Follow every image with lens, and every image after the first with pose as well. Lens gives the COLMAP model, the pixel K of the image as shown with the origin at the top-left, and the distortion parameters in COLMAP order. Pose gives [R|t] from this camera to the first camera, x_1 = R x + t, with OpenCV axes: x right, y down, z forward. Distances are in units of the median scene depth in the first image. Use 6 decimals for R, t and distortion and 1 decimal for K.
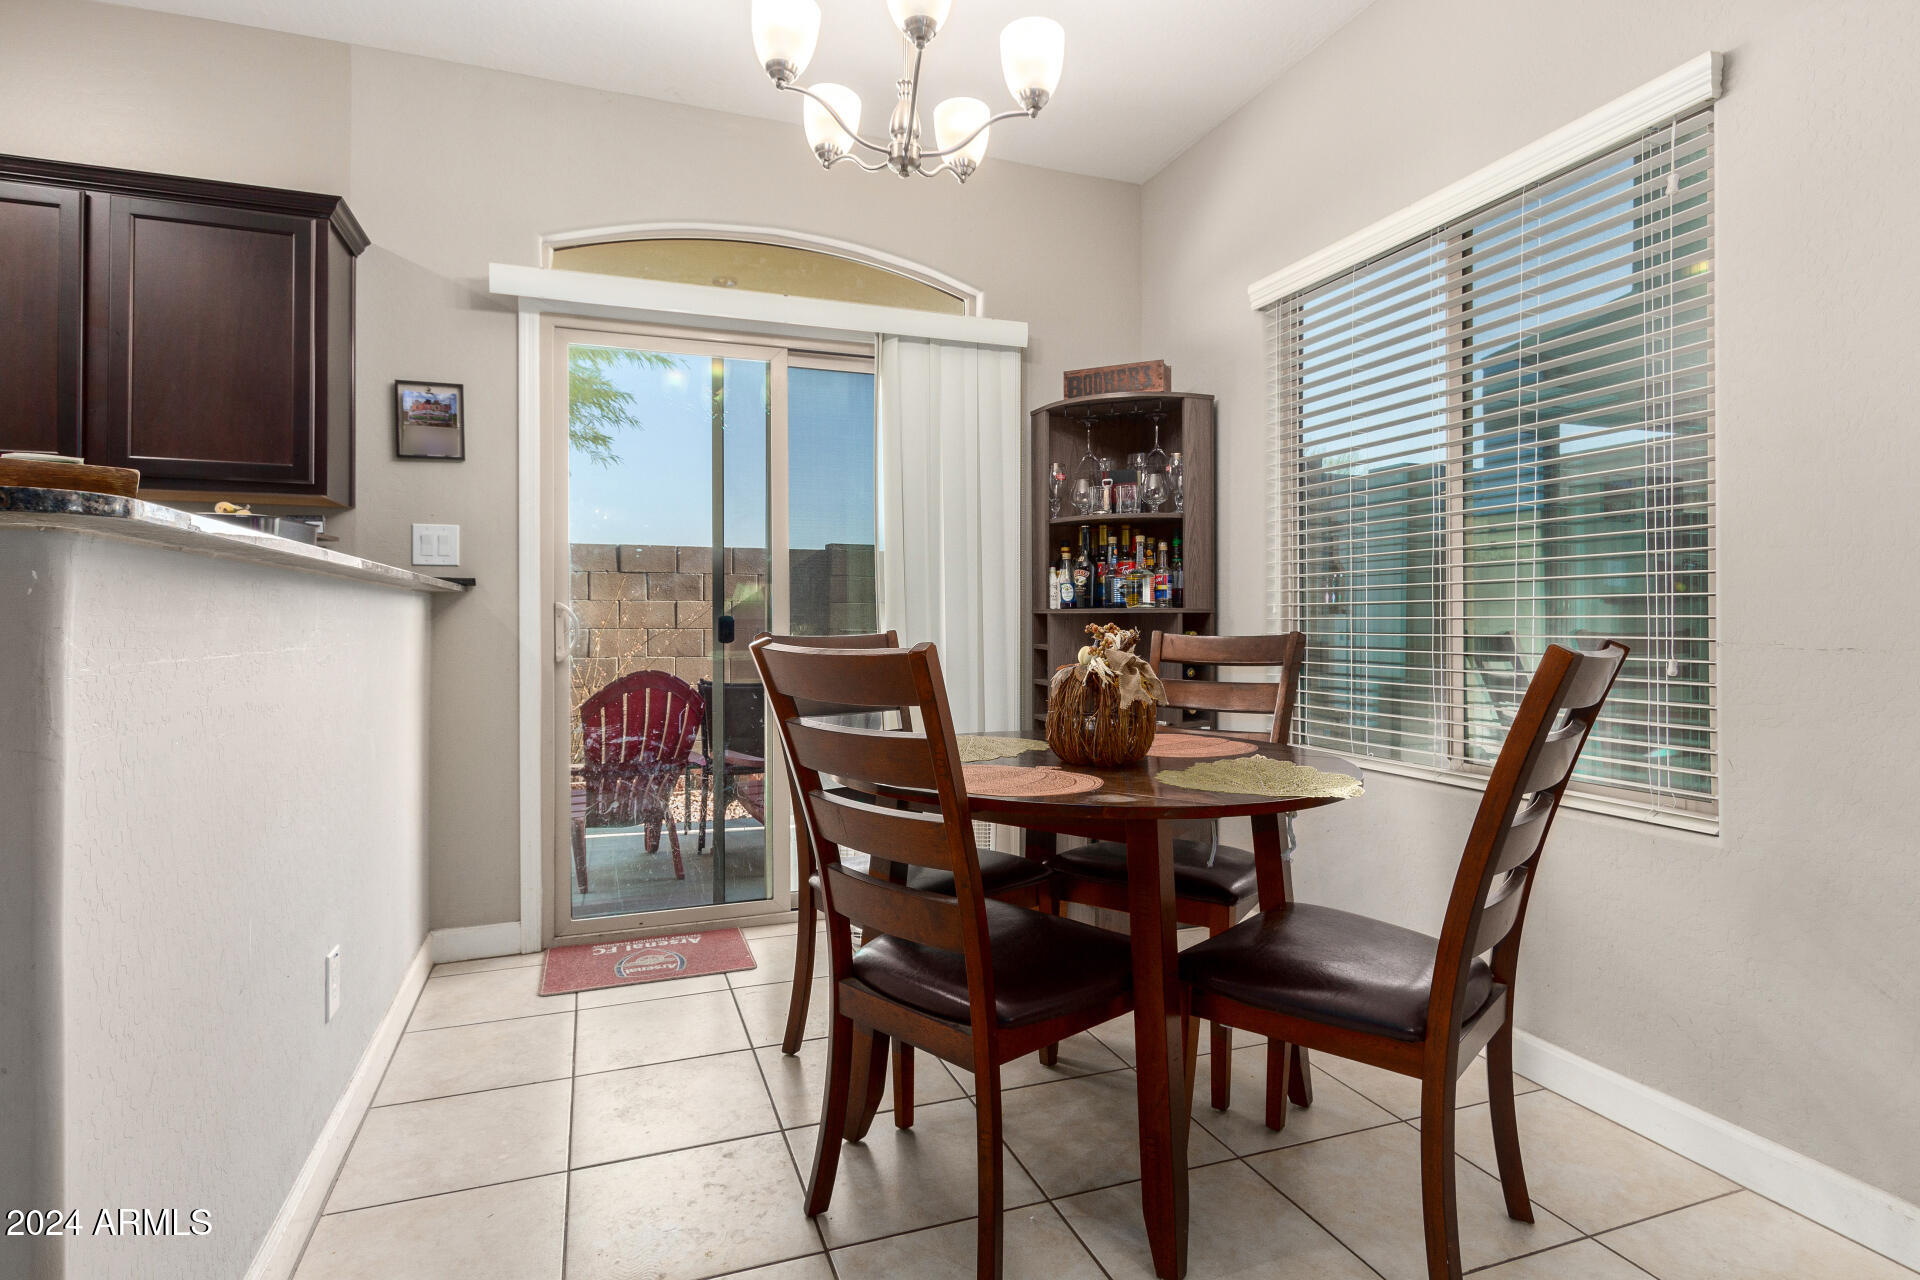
lens RADIAL K [[1011.0, 0, 956.8], [0, 1011.0, 619.6], [0, 0, 1]] dist [0.025545, 0.000738]
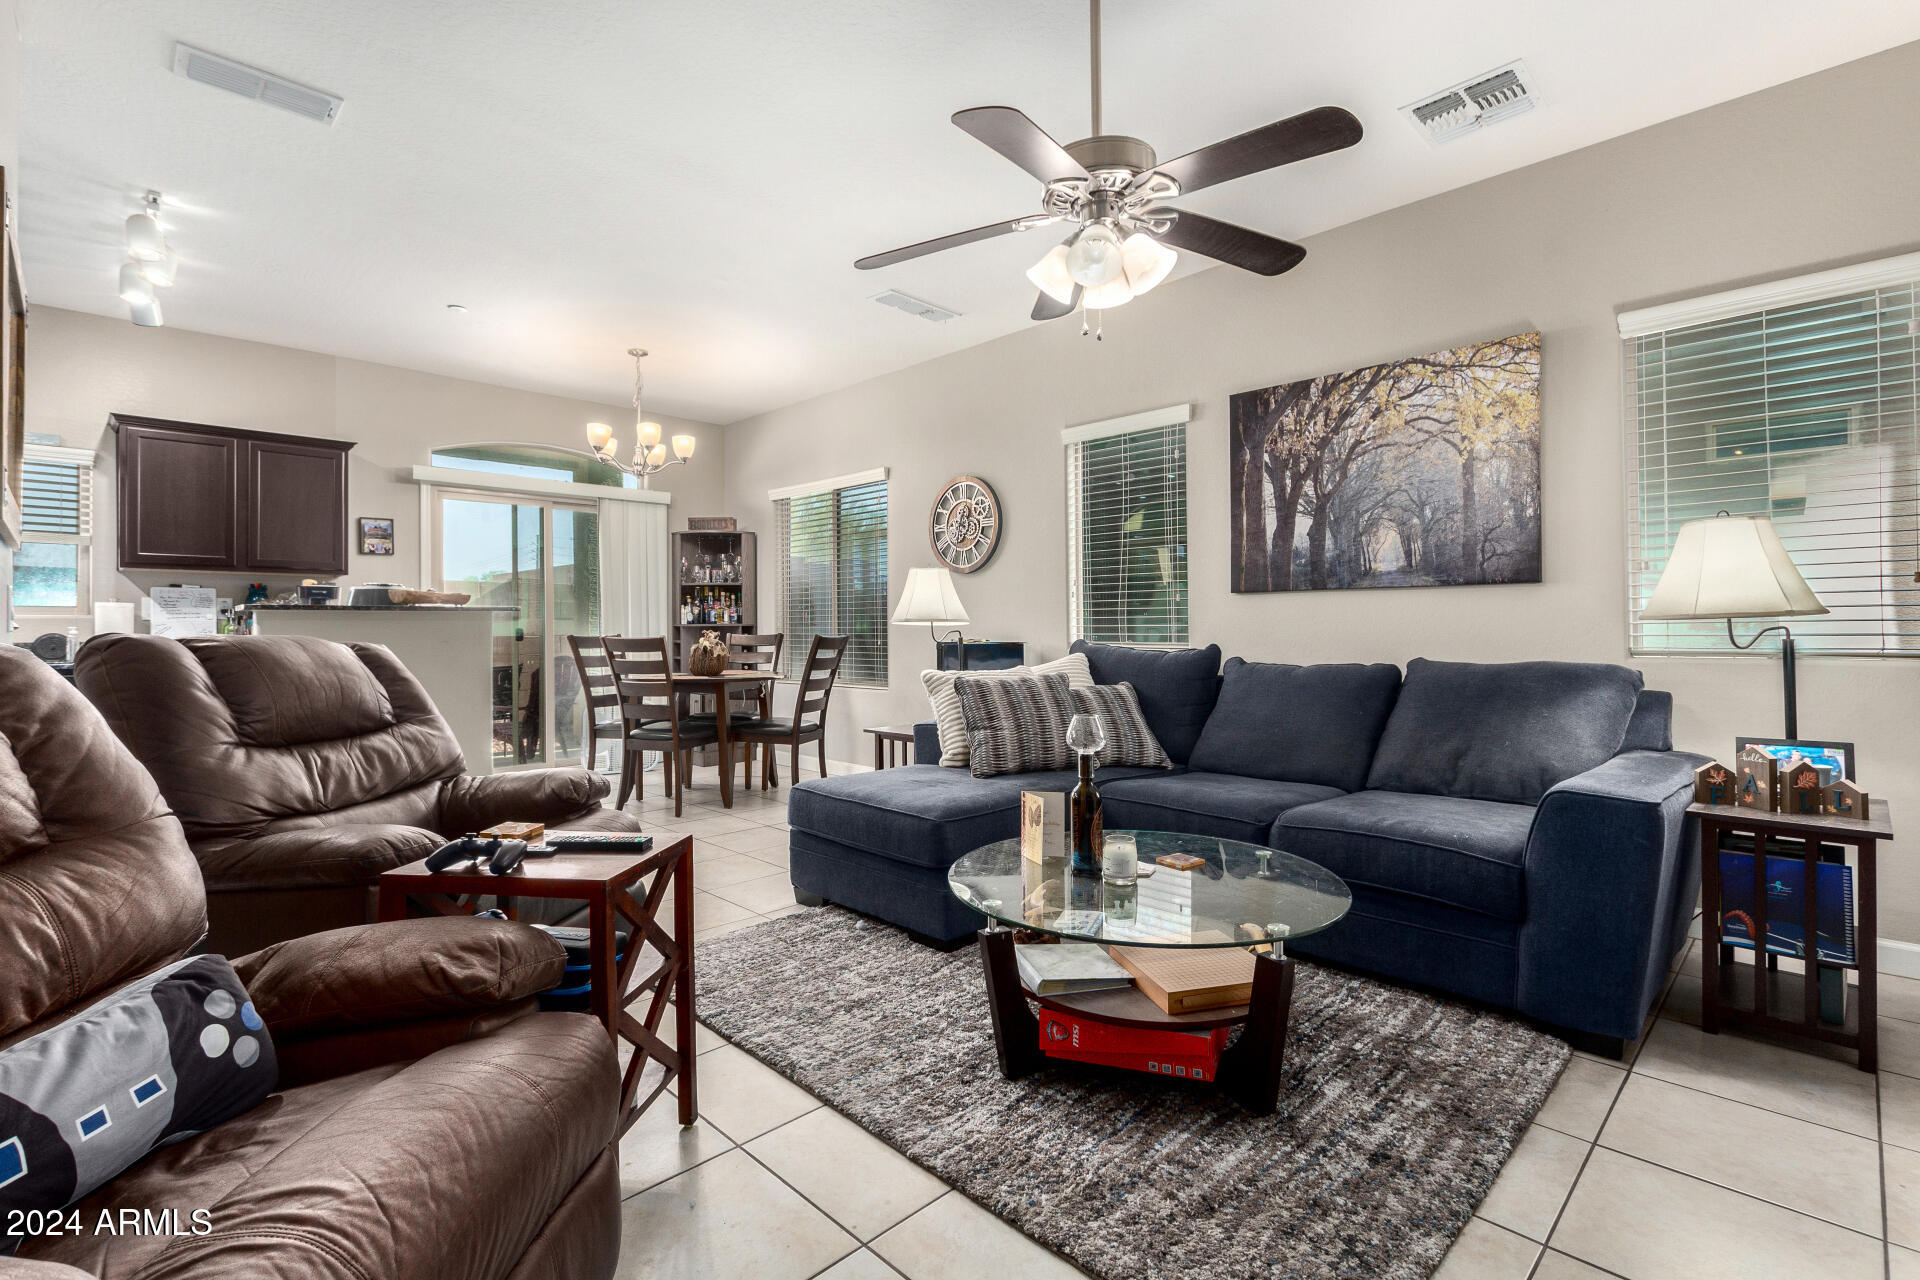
lens RADIAL K [[886.1, 0, 965.3], [0, 886.1, 624.6], [0, 0, 1]] dist [0.000686, -0.001741]
pose [[0.907242, -0.003304, 0.420595, -0.166000], [0.005764, 0.999973, -0.004577, 0.002916], [-0.420569, 0.006577, 0.907237, -1.054006]]
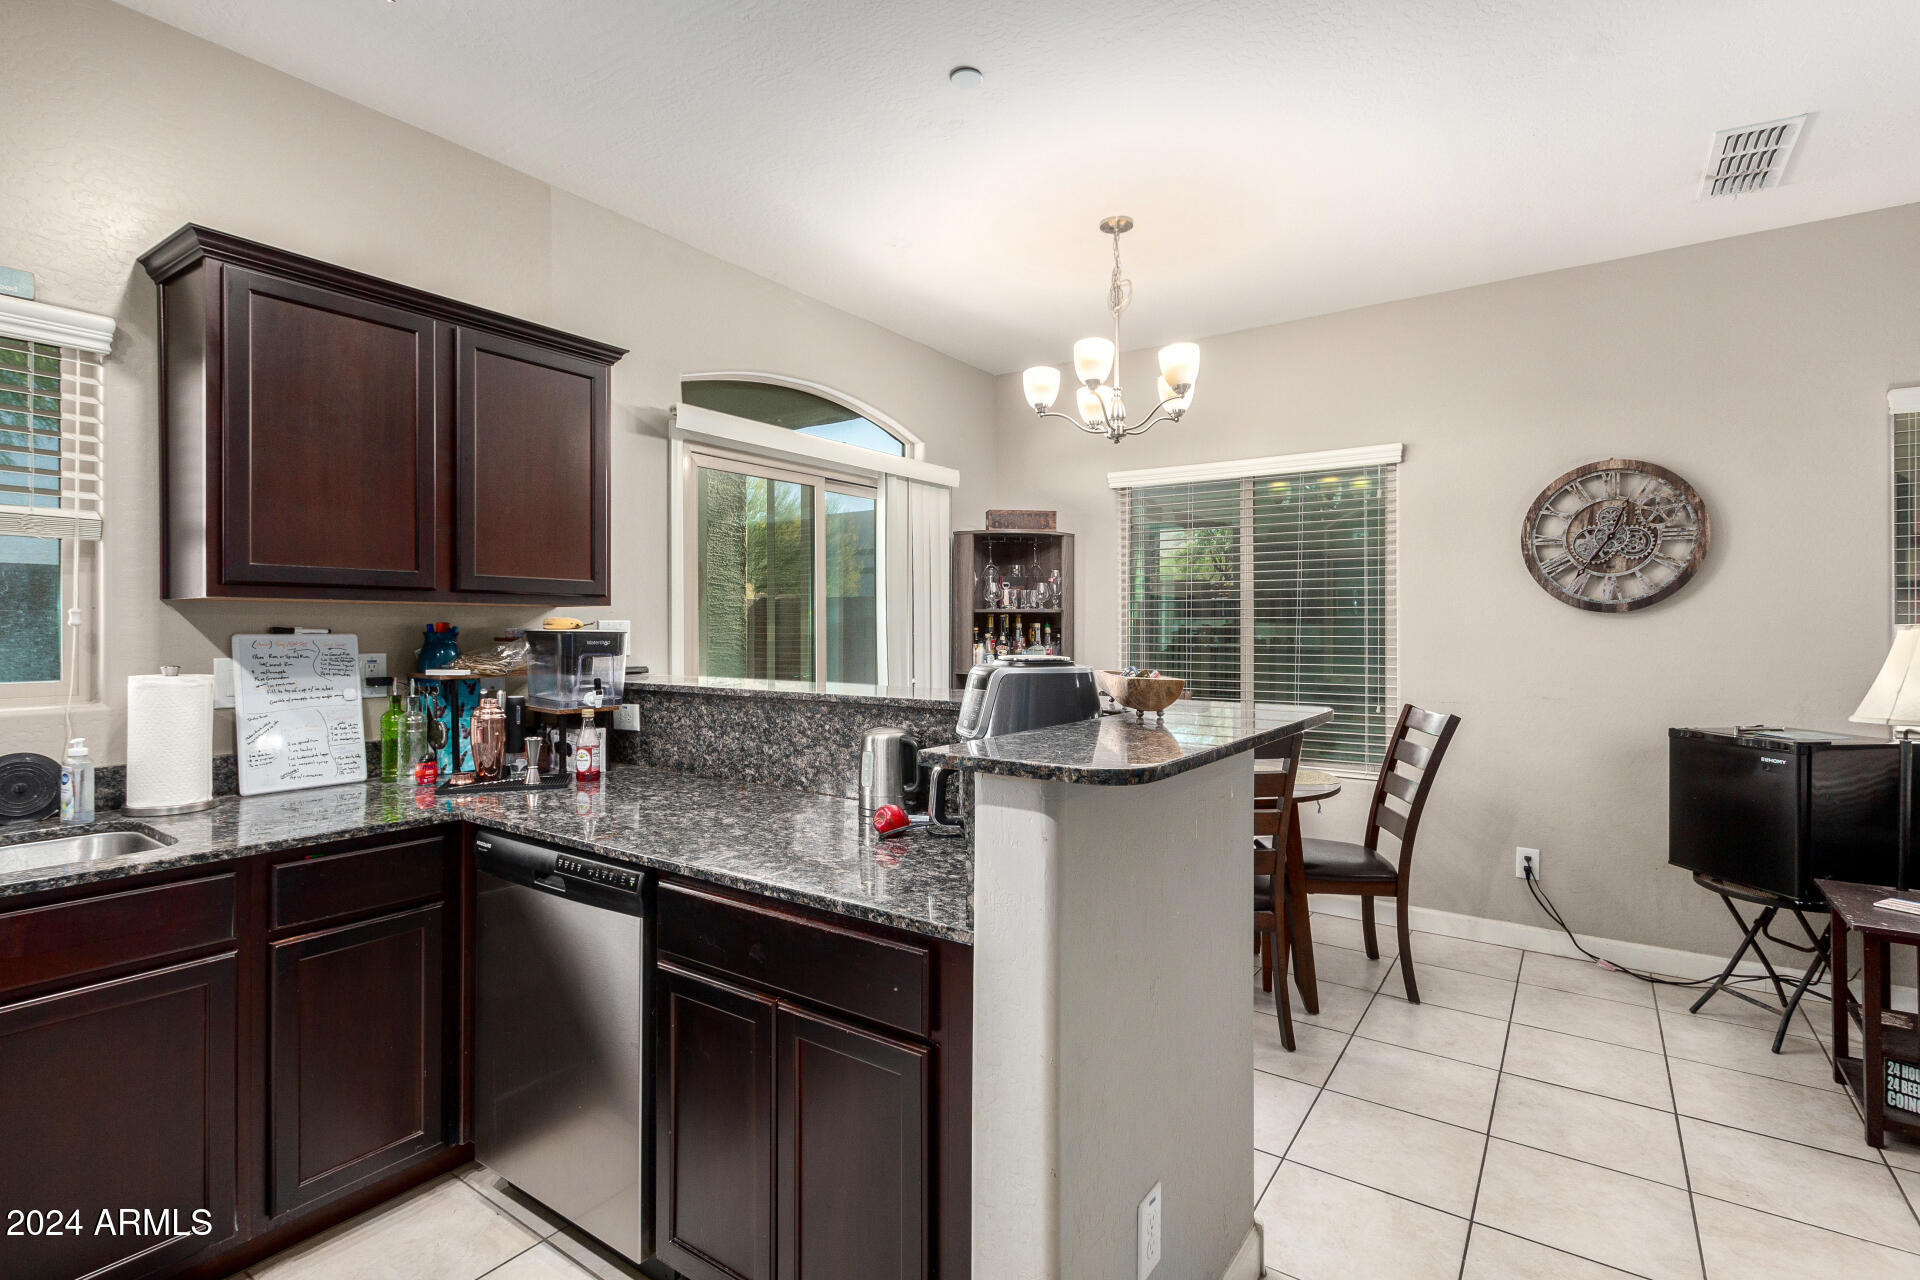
lens RADIAL K [[886.1, 0, 950.3], [0, 886.1, 627.1], [0, 0, 1]] dist [0.000686, -0.001741]
pose [[0.820590, 0.000521, 0.571517, -0.698143], [-0.002278, 0.999995, 0.002359, -0.080589], [-0.571512, -0.003237, 0.820587, -0.027885]]
